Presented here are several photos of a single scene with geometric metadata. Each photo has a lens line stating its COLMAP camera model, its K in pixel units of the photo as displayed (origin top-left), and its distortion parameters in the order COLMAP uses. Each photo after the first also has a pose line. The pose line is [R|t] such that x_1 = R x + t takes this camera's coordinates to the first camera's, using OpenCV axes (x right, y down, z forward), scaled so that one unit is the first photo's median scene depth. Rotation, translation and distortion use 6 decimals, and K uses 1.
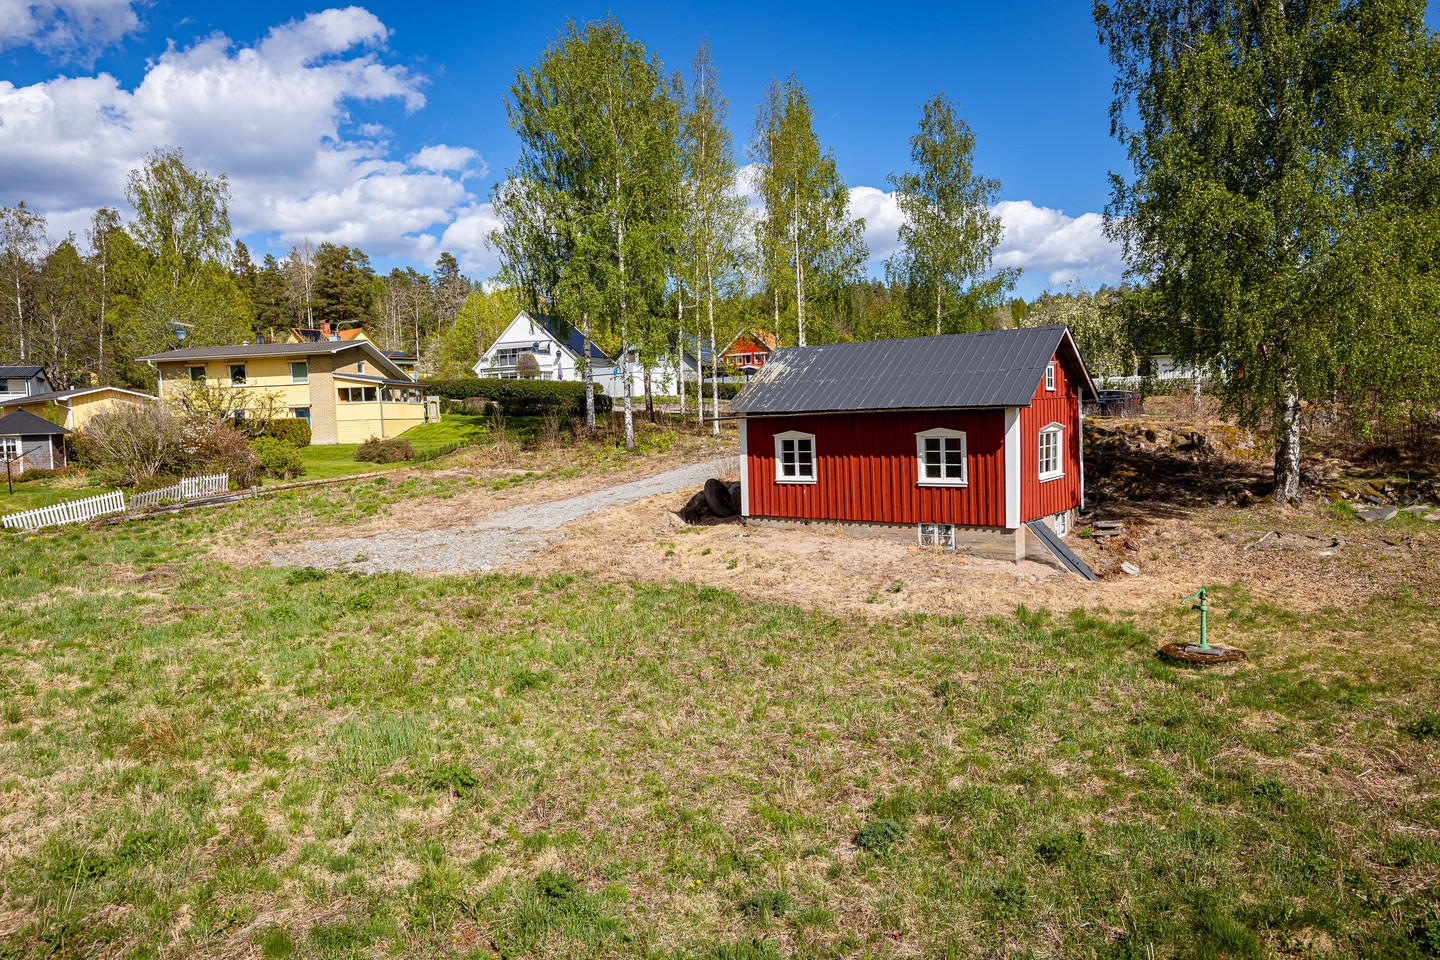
lens RADIAL K [[999.7, 0, 720.2], [0, 999.7, 480.0], [0, 0, 1]] dist [0.007990, 0.003158]
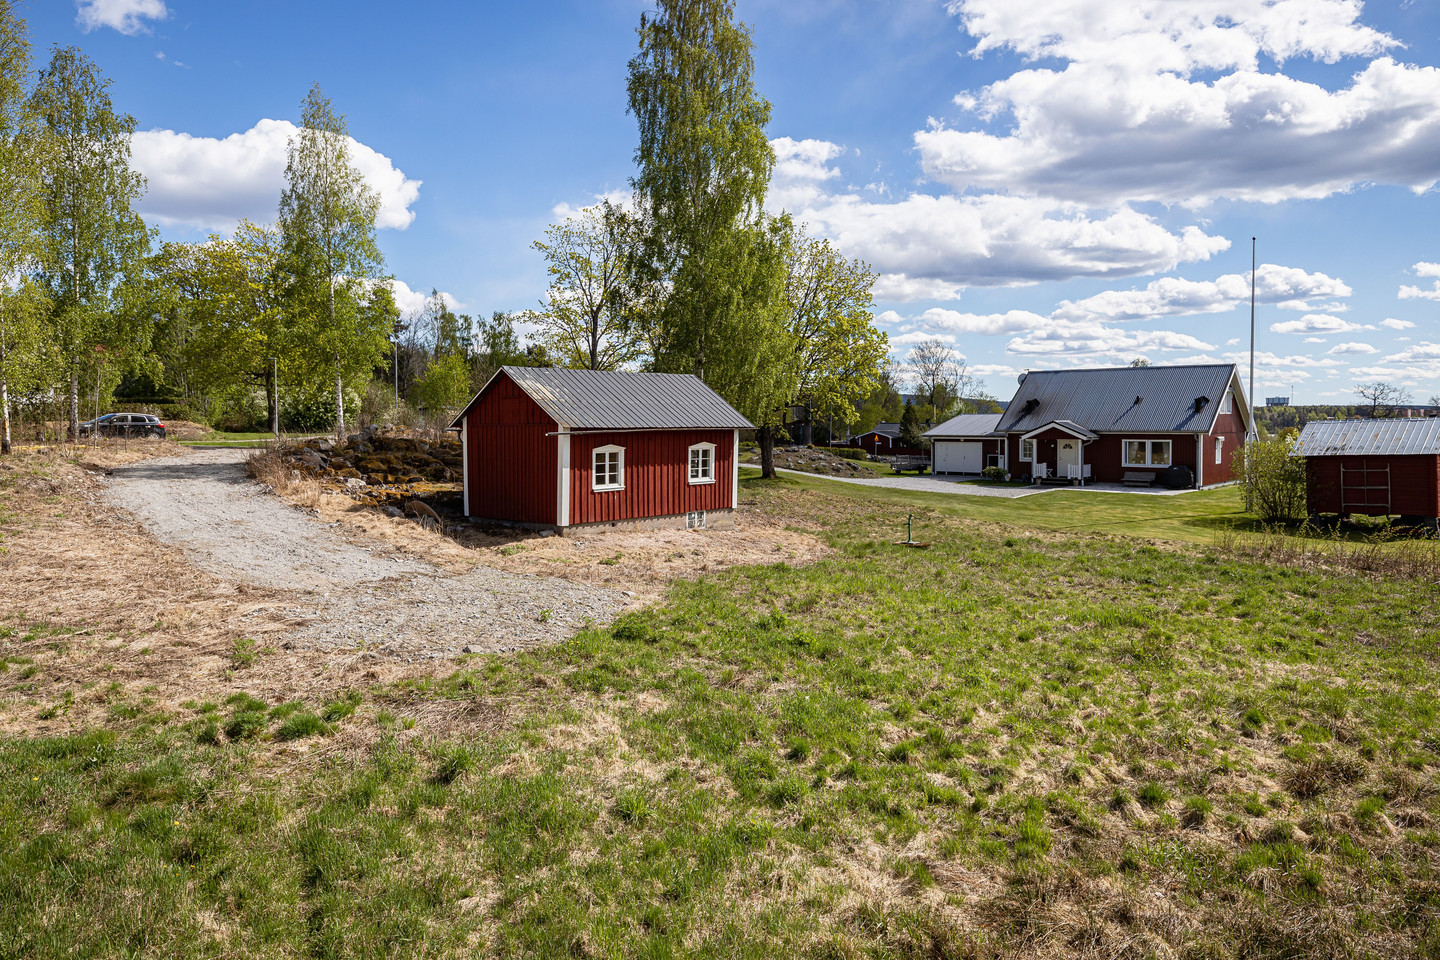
lens RADIAL K [[999.7, 0, 719.7], [0, 999.7, 474.7], [0, 0, 1]] dist [0.007990, 0.003158]
pose [[0.031506, -0.015713, 0.999380, -1.067714], [0.072183, 0.997301, 0.013405, -0.021291], [-0.996894, 0.071715, 0.032555, 0.833283]]
